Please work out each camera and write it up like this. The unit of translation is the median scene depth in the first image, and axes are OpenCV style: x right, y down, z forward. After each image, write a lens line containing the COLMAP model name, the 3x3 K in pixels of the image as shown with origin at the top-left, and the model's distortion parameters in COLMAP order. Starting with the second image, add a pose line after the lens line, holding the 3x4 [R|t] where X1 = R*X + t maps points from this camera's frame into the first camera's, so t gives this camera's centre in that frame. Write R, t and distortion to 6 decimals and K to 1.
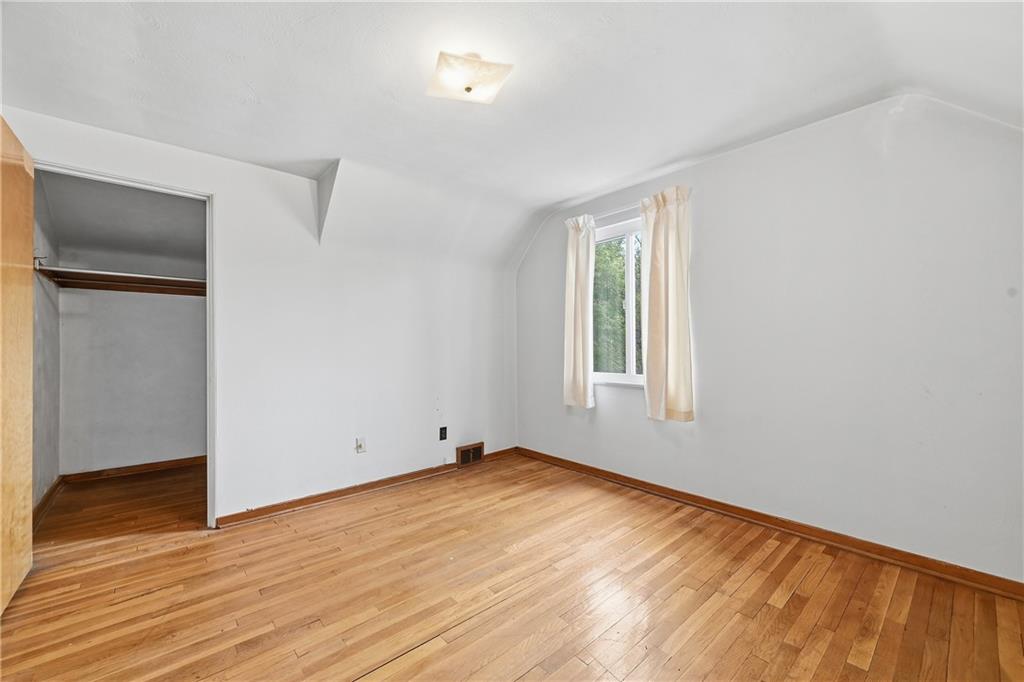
lens RADIAL K [[408.5, 0, 515.6], [0, 408.5, 344.1], [0, 0, 1]] dist [-0.000288, -0.000447]
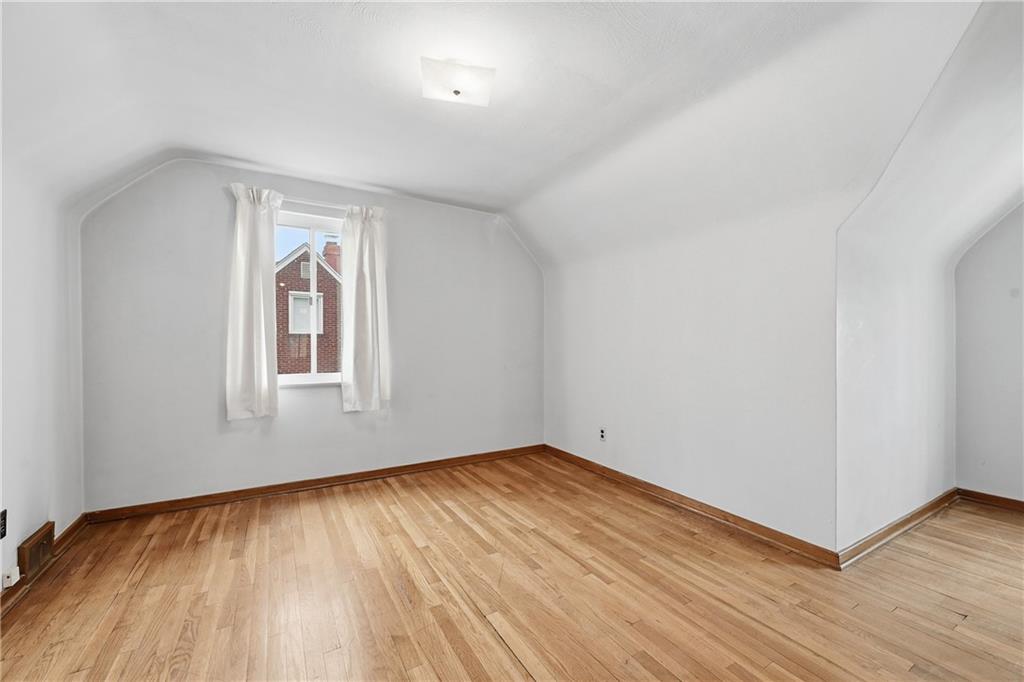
lens RADIAL K [[408.5, 0, 515.9], [0, 408.5, 345.3], [0, 0, 1]] dist [-0.000288, -0.000447]
pose [[0.178979, 0.003903, 0.983845, -0.643756], [-0.004835, 0.999984, -0.003088, 0.007693], [-0.983841, -0.004204, 0.178995, 0.388116]]
